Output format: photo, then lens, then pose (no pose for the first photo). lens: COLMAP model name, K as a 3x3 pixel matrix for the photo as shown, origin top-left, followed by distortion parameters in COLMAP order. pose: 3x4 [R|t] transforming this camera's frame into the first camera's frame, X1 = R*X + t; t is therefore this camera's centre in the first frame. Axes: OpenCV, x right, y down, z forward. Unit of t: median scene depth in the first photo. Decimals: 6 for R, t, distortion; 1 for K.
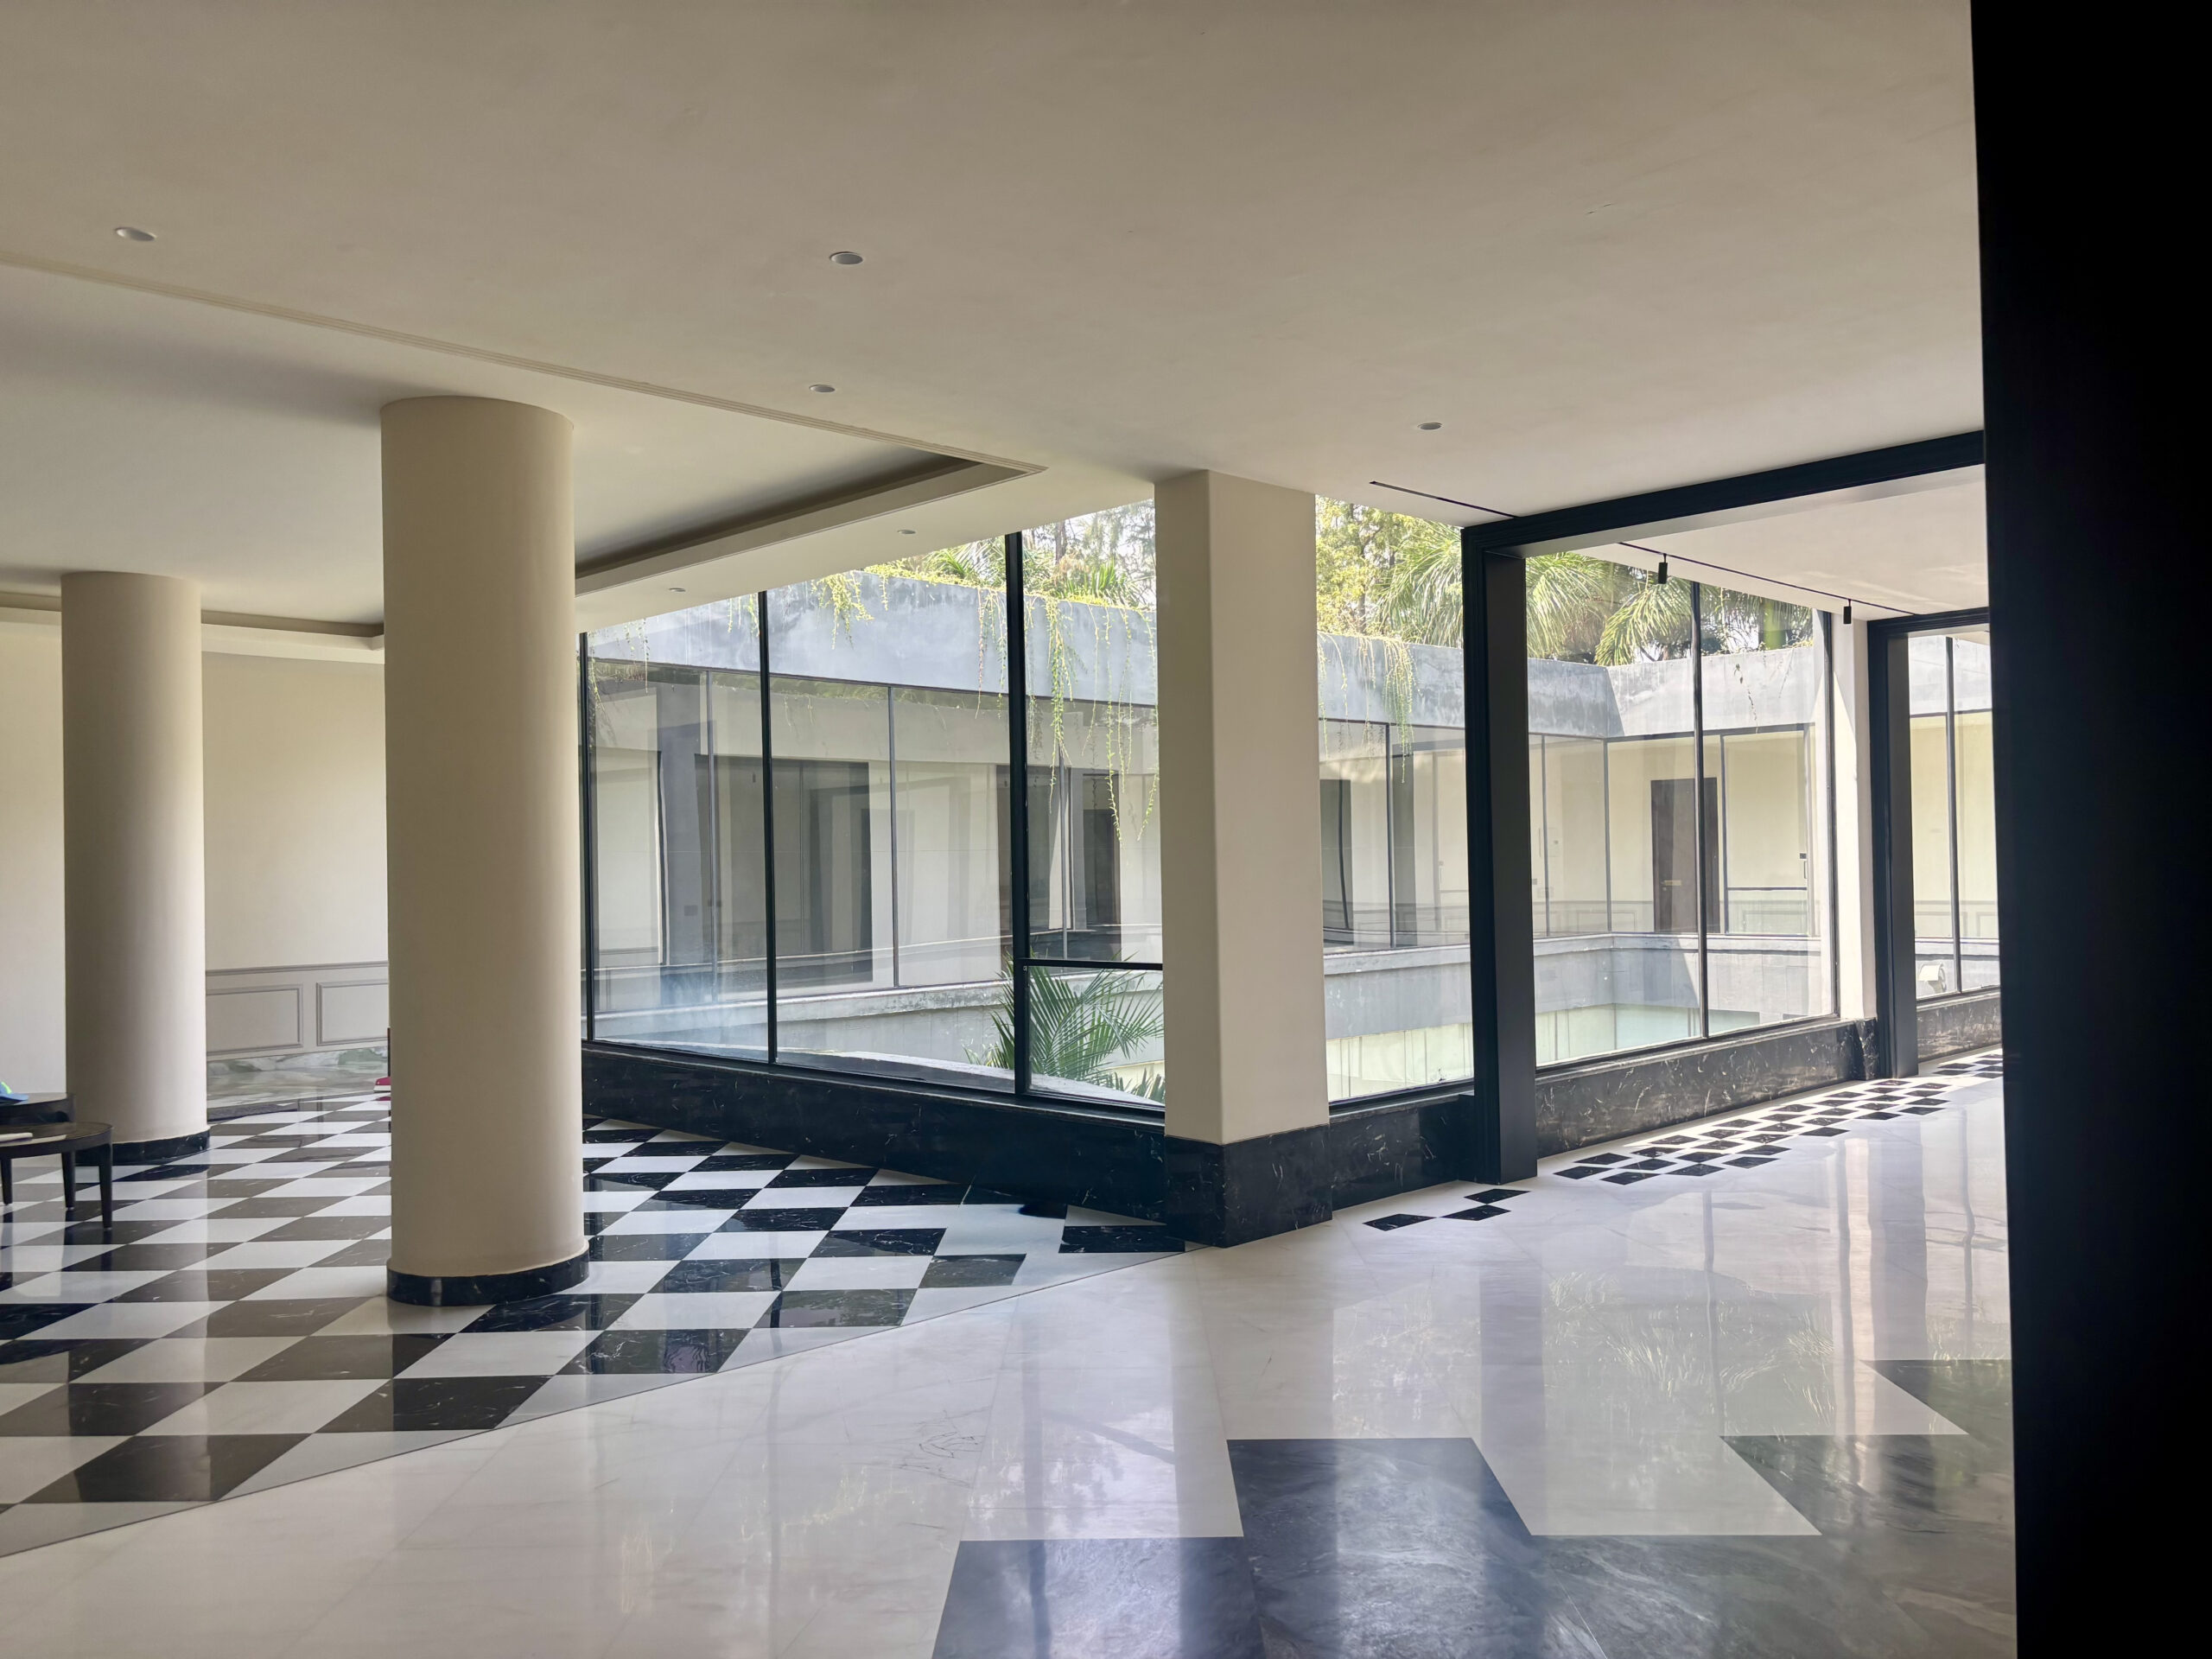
lens RADIAL K [[1670.3, 0, 1085.4], [0, 1670.3, 855.1], [0, 0, 1]] dist [0.049030, -0.051511]
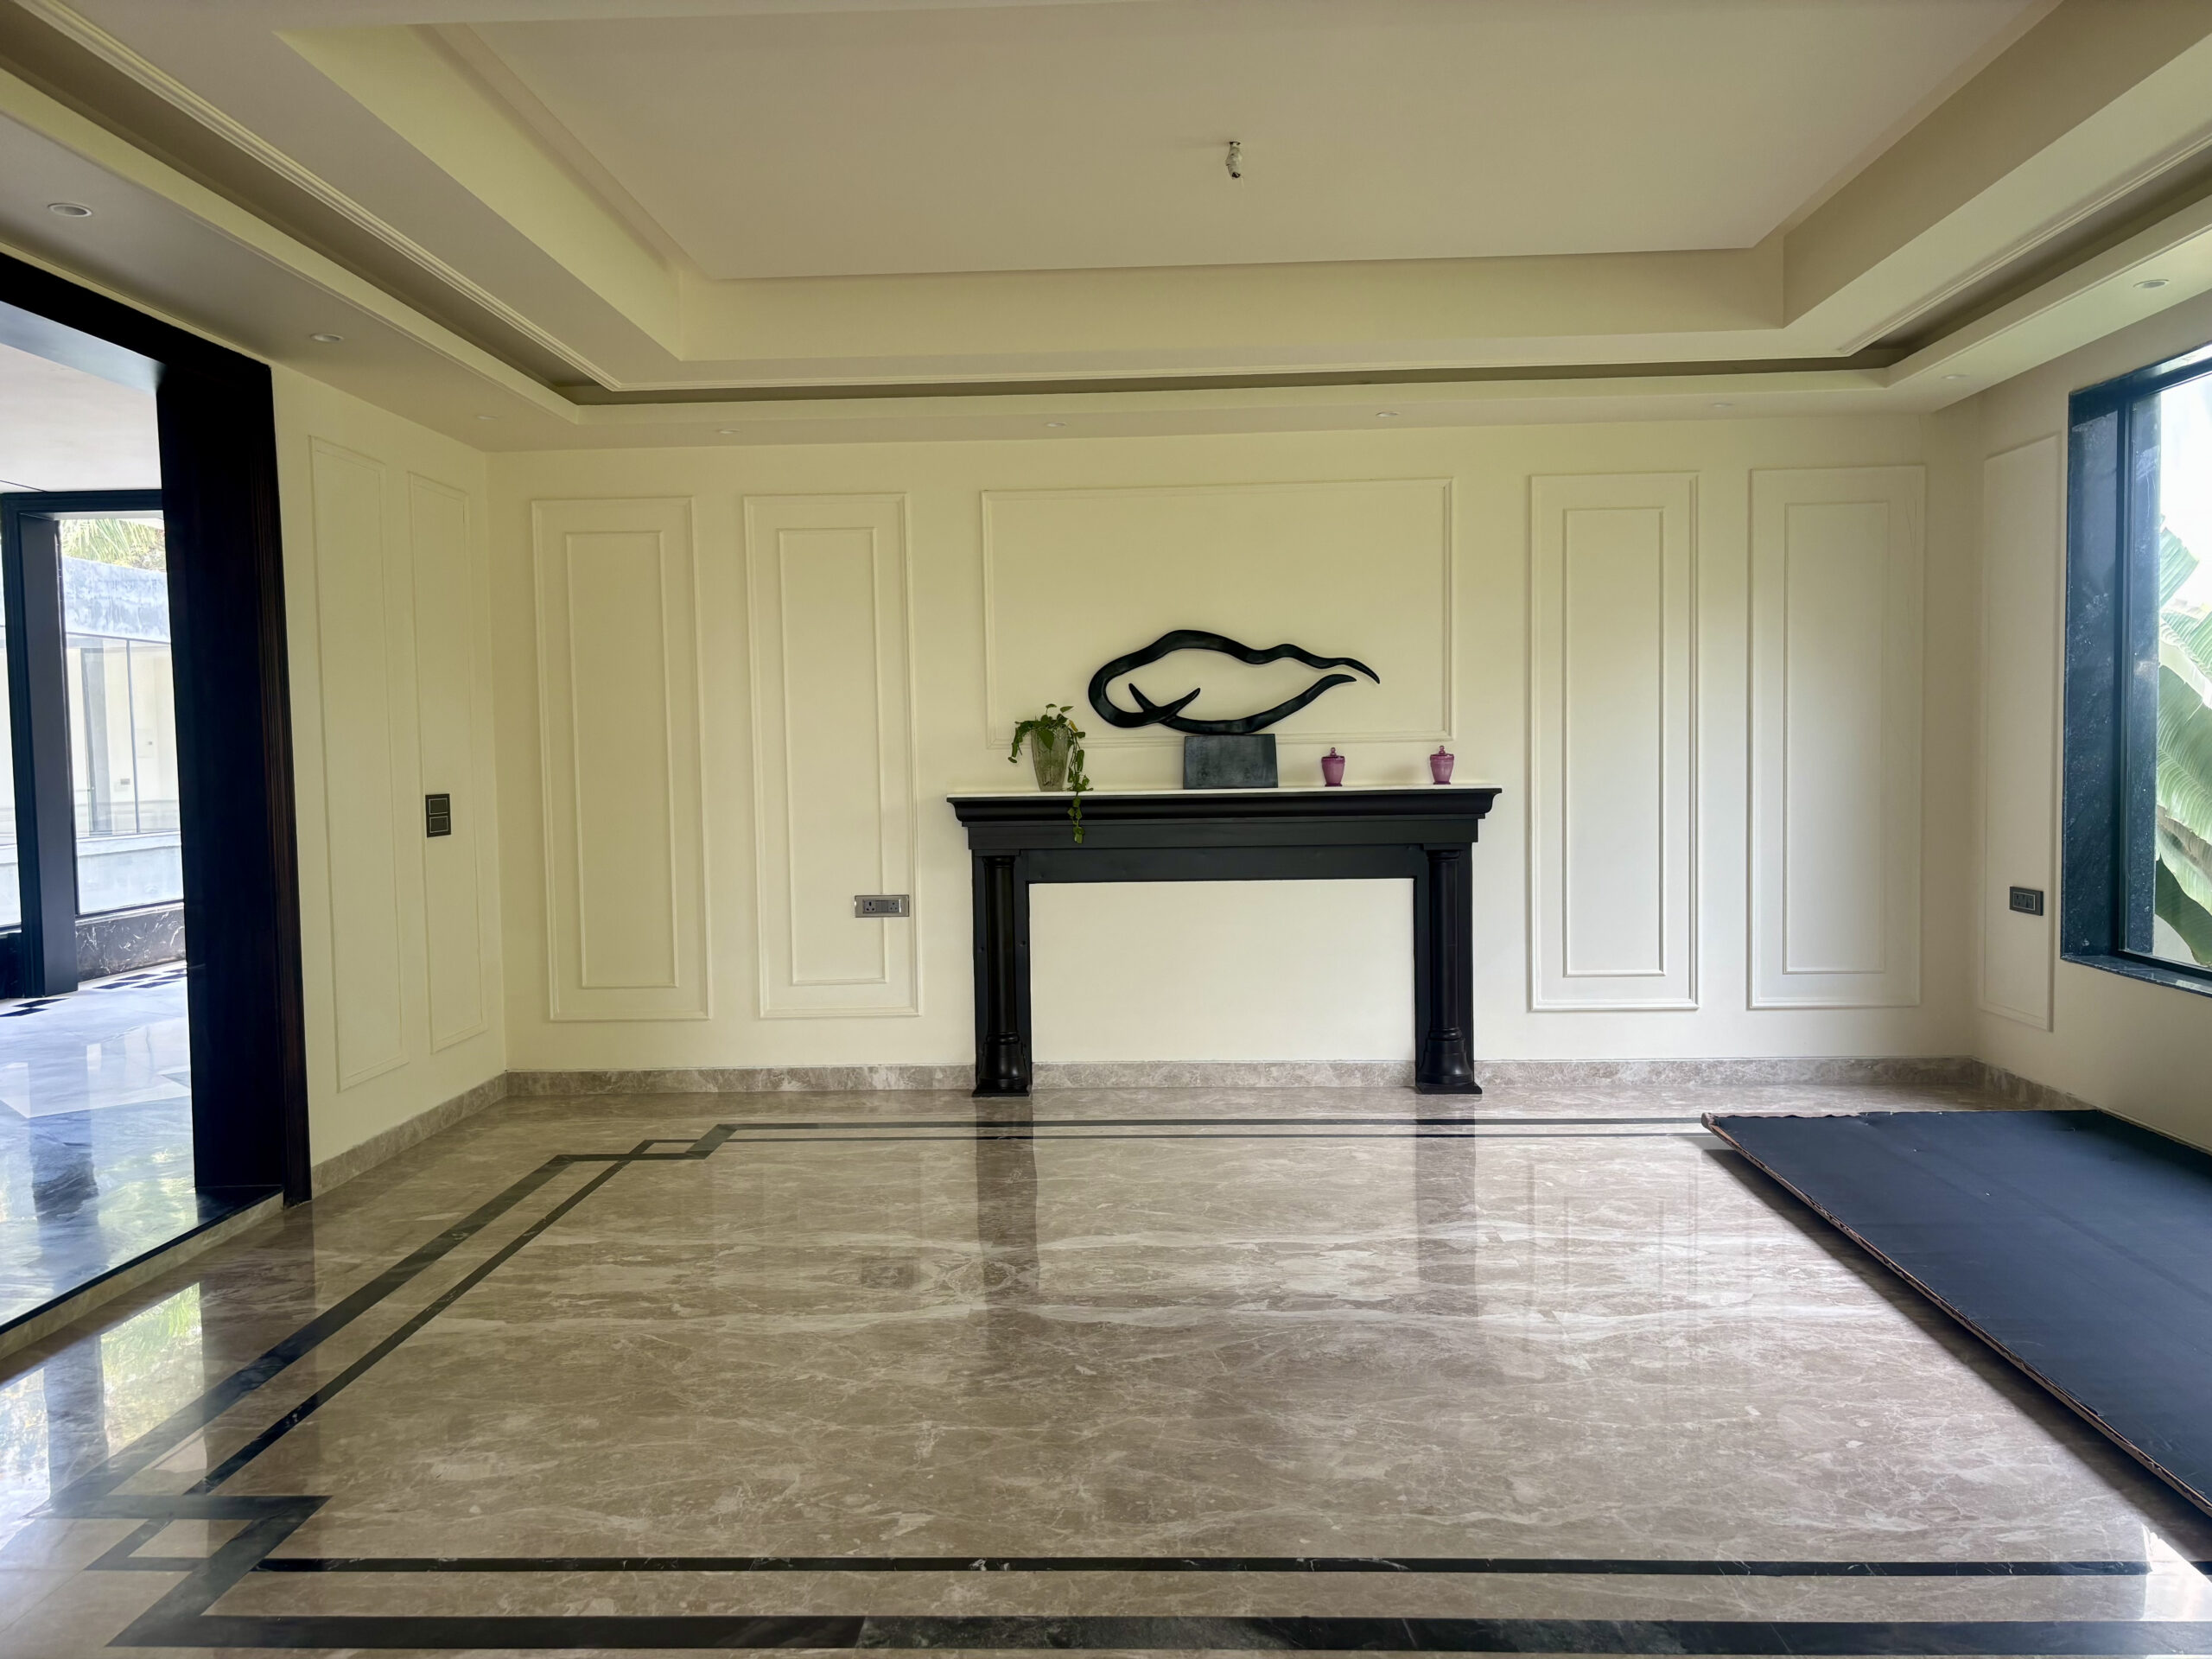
lens RADIAL K [[1670.3, 0, 1107.8], [0, 1670.3, 828.4], [0, 0, 1]] dist [0.049030, -0.051511]
pose [[0.715154, -0.021979, 0.698621, -0.045832], [-0.006465, 0.999255, 0.038056, 0.003281], [-0.698937, -0.031732, 0.714479, -0.299124]]
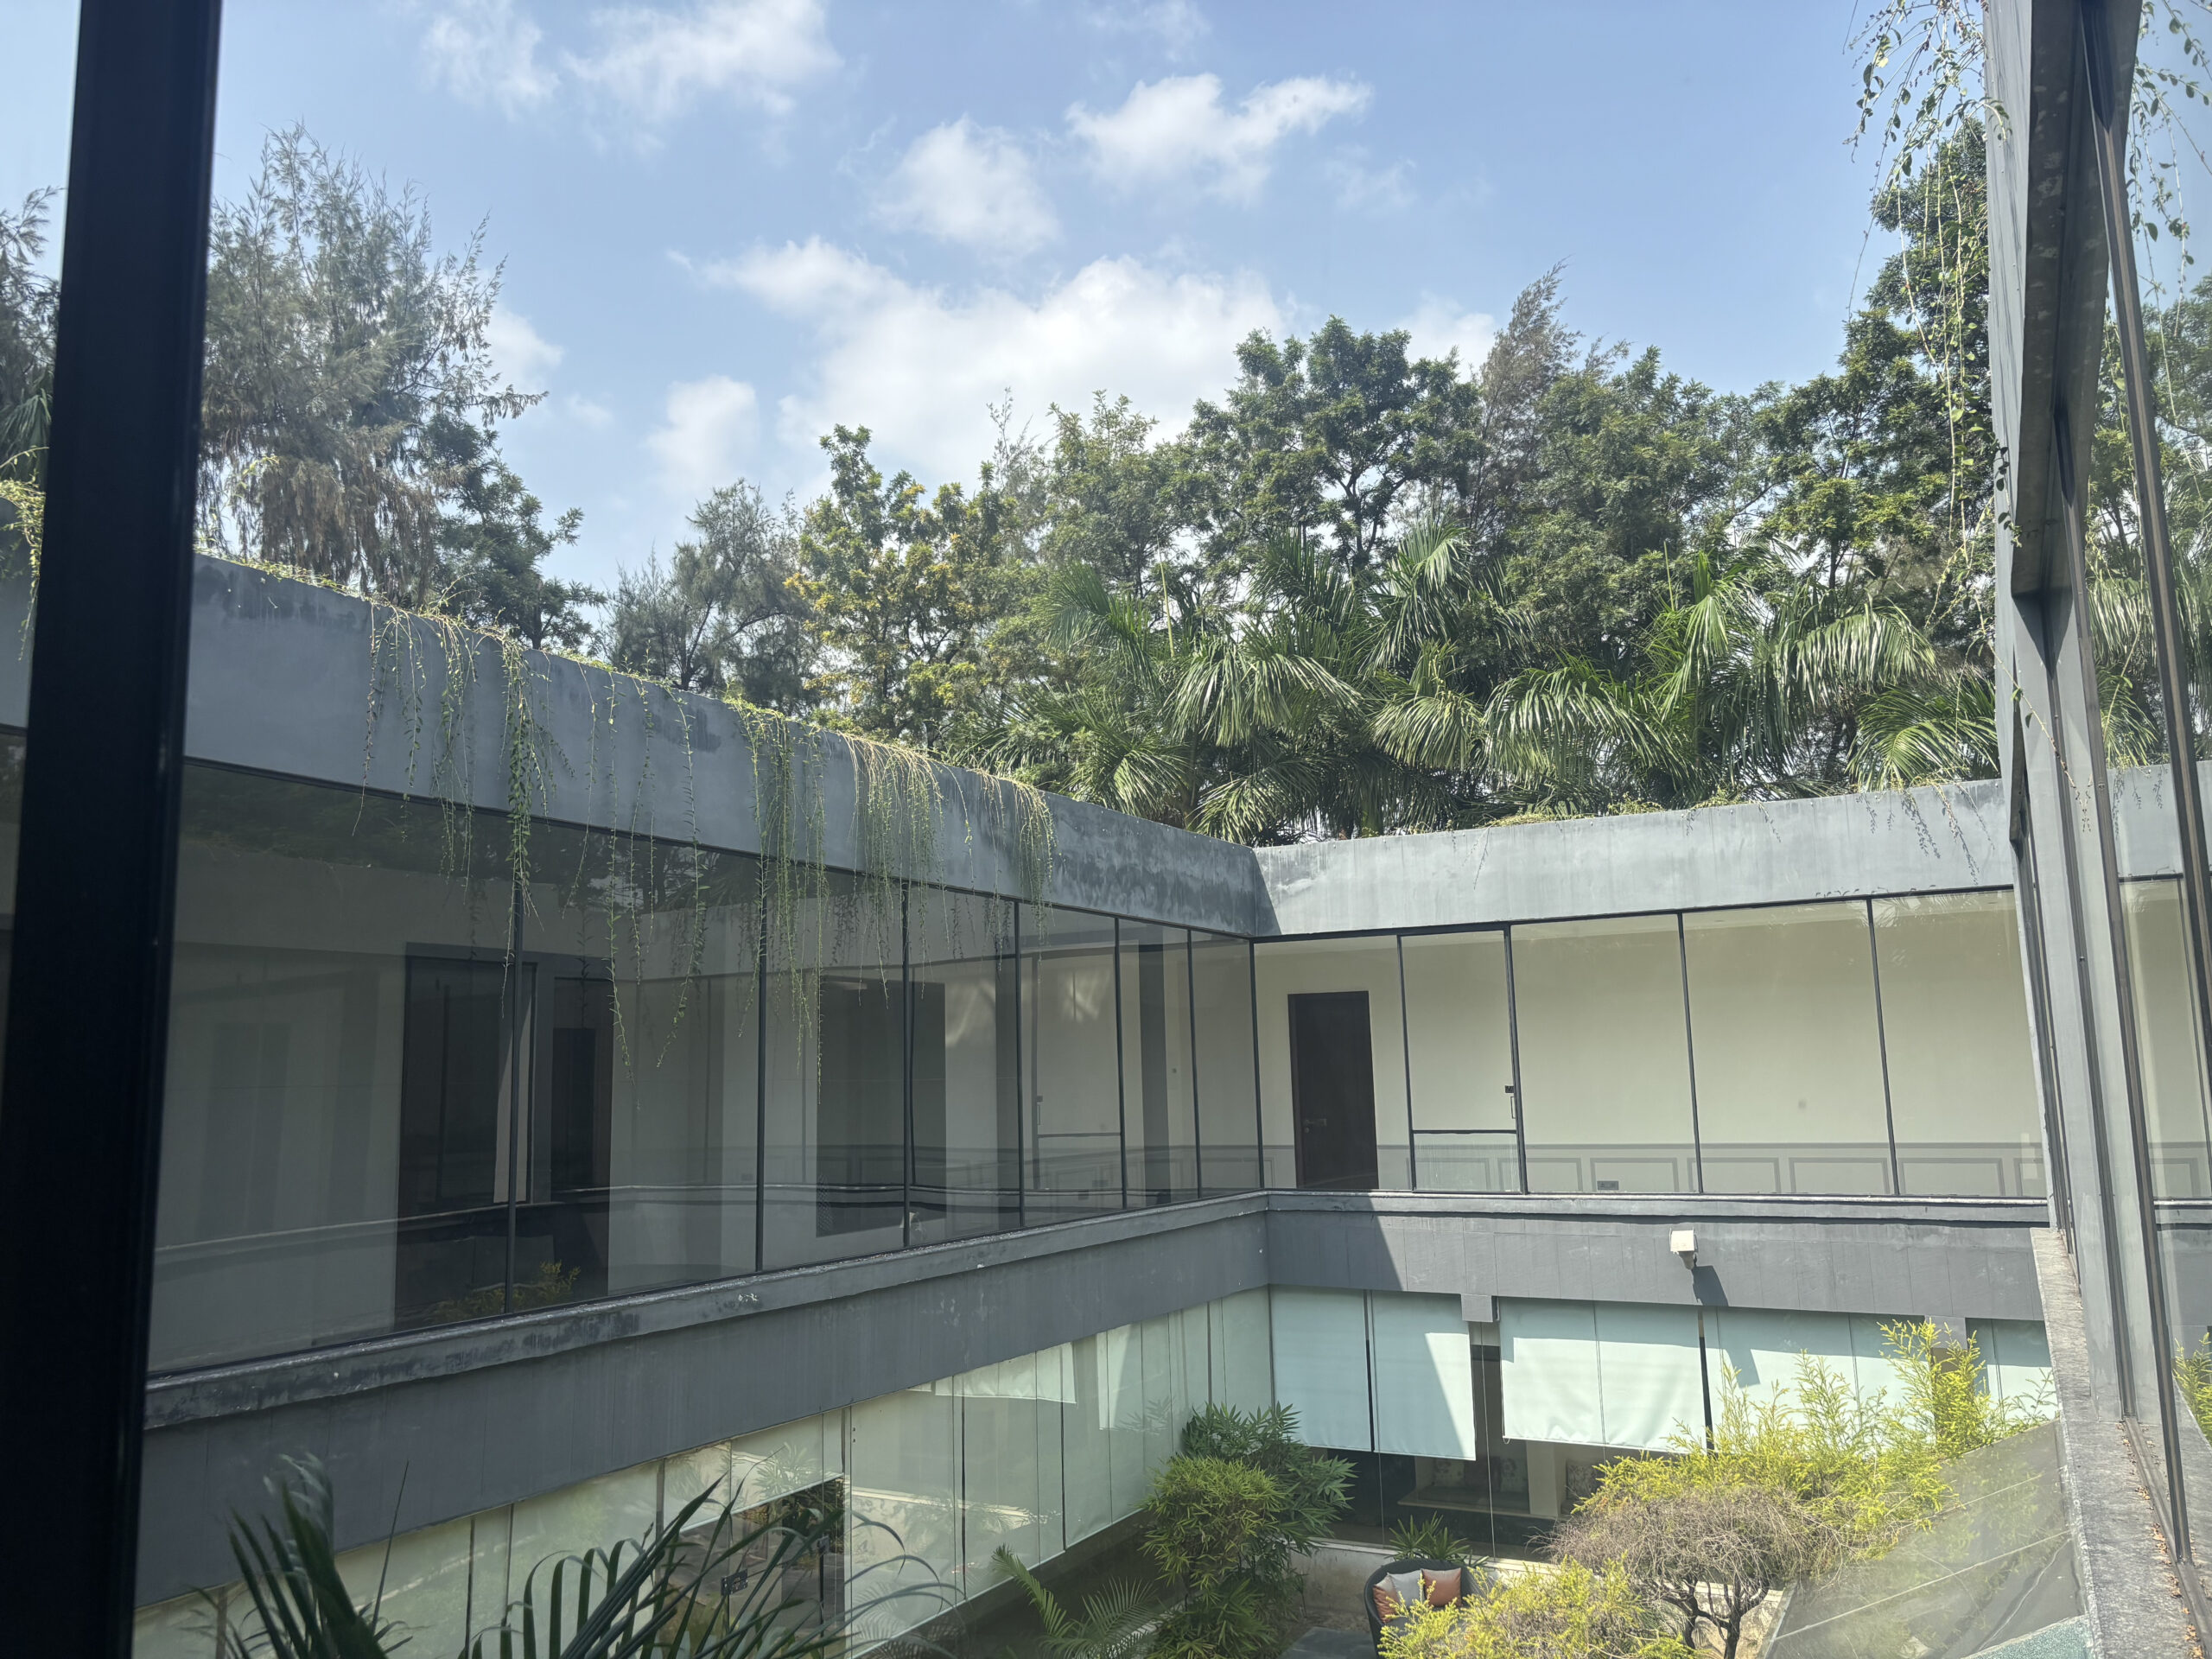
lens RADIAL K [[1670.3, 0, 1076.1], [0, 1670.3, 843.3], [0, 0, 1]] dist [0.049030, -0.051511]
pose [[0.954525, 0.039864, 0.295454, -0.004564], [0.003322, 0.989537, -0.144244, -0.001267], [-0.298113, 0.138666, 0.944405, 0.474427]]
